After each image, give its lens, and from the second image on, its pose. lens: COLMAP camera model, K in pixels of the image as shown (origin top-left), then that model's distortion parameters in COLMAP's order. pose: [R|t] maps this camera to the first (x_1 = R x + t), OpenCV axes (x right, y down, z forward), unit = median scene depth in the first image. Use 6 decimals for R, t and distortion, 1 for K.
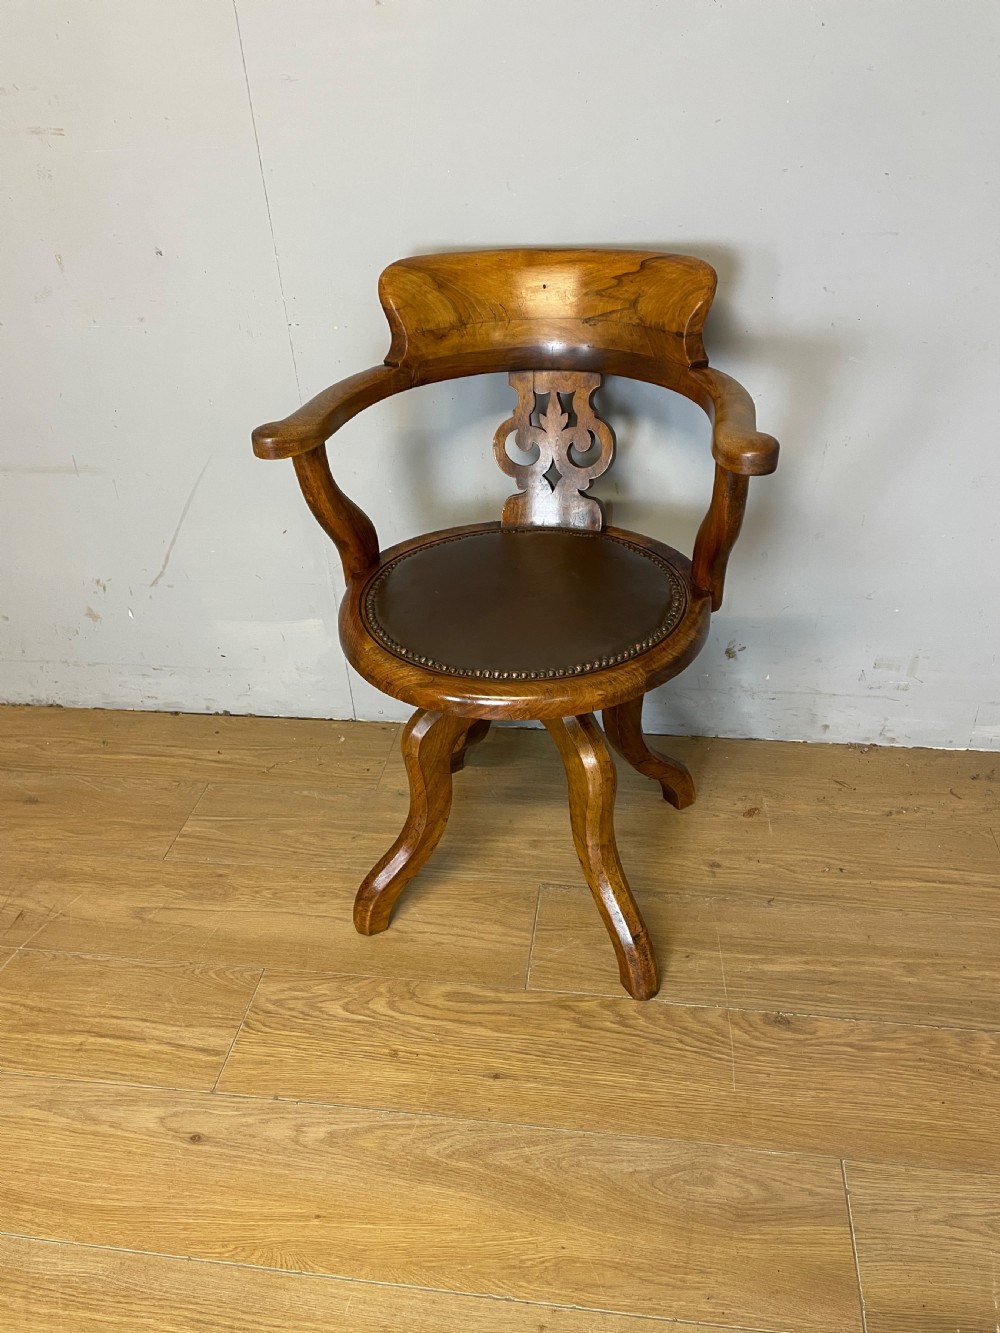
lens RADIAL K [[1013.0, 0, 500.5], [0, 1013.0, 658.8], [0, 0, 1]] dist [0.090393, -0.118360]
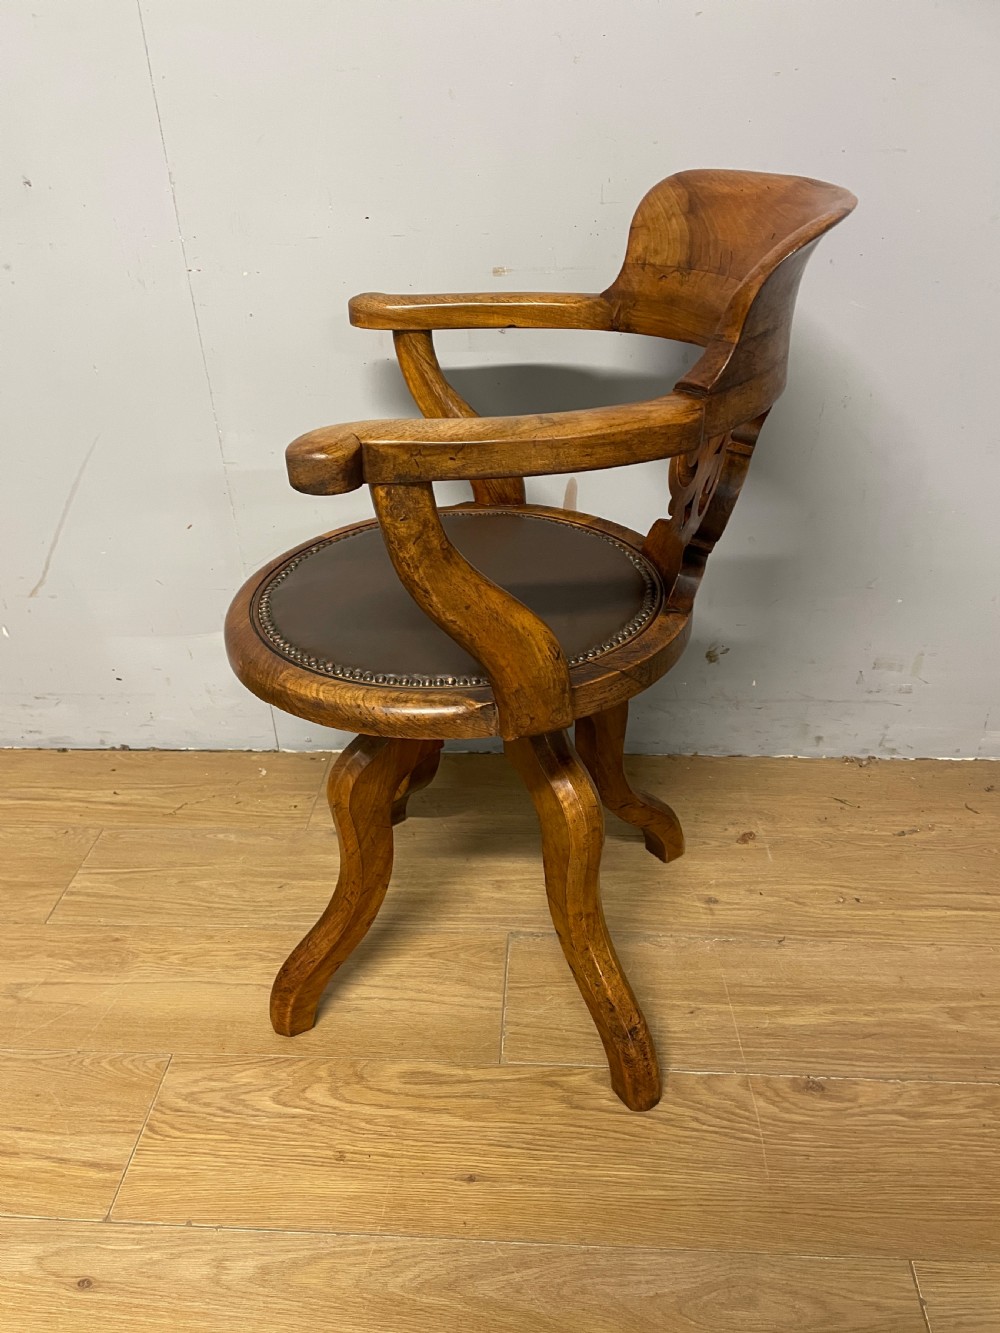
lens RADIAL K [[1013.0, 0, 488.5], [0, 1013.0, 673.2], [0, 0, 1]] dist [0.090393, -0.118360]
pose [[0.997319, -0.026774, 0.068100, -0.032127], [0.029081, 0.999029, -0.033109, 0.040532], [-0.067147, 0.035001, 0.997129, 0.179315]]
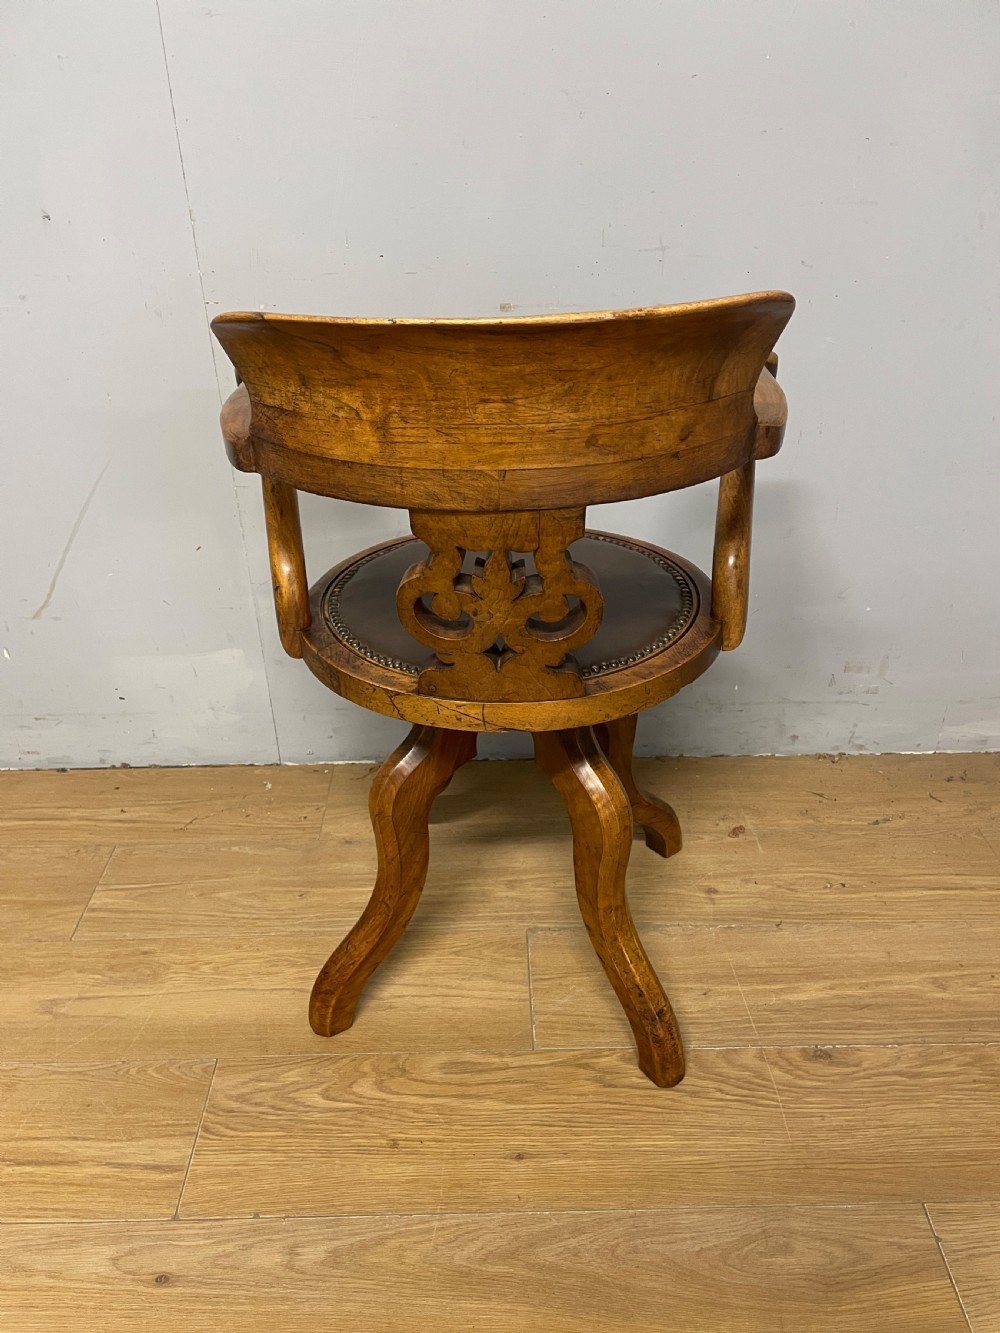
lens RADIAL K [[1013.0, 0, 500.6], [0, 1013.0, 675.7], [0, 0, 1]] dist [0.090393, -0.118360]
pose [[0.986740, -0.048857, 0.154784, -0.123509], [0.054953, 0.997863, -0.035351, 0.036210], [-0.152726, 0.043388, 0.987316, 0.134503]]
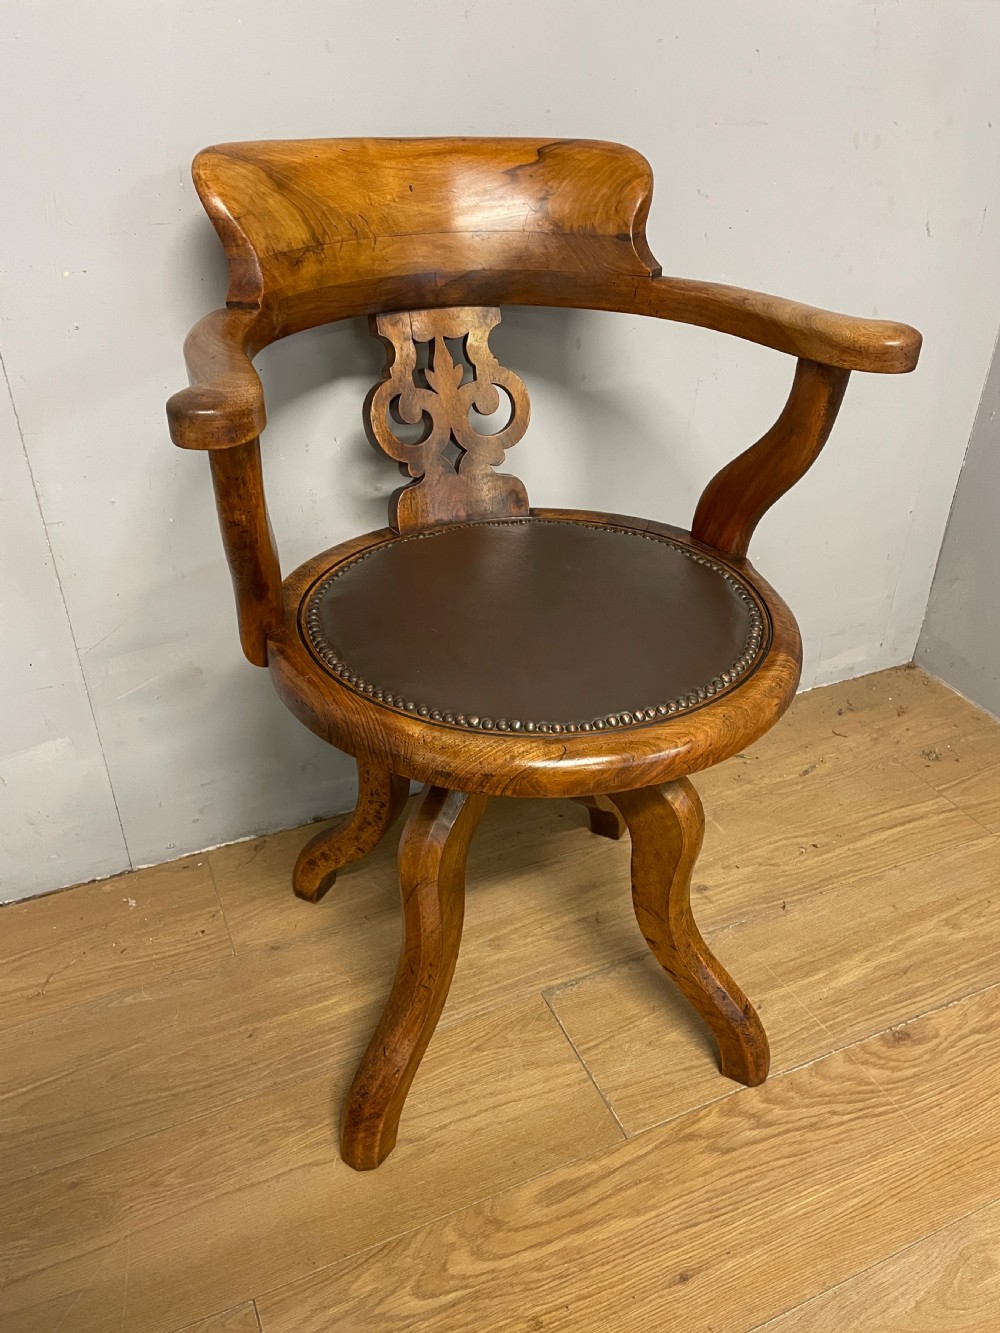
lens RADIAL K [[1013.0, 0, 500.0], [0, 1013.0, 673.2], [0, 0, 1]] dist [0.090393, -0.118360]
pose [[0.844568, -0.235480, 0.480890, -0.329548], [0.244497, 0.968610, 0.044904, -0.052776], [-0.476368, 0.079652, 0.875631, 0.381573]]
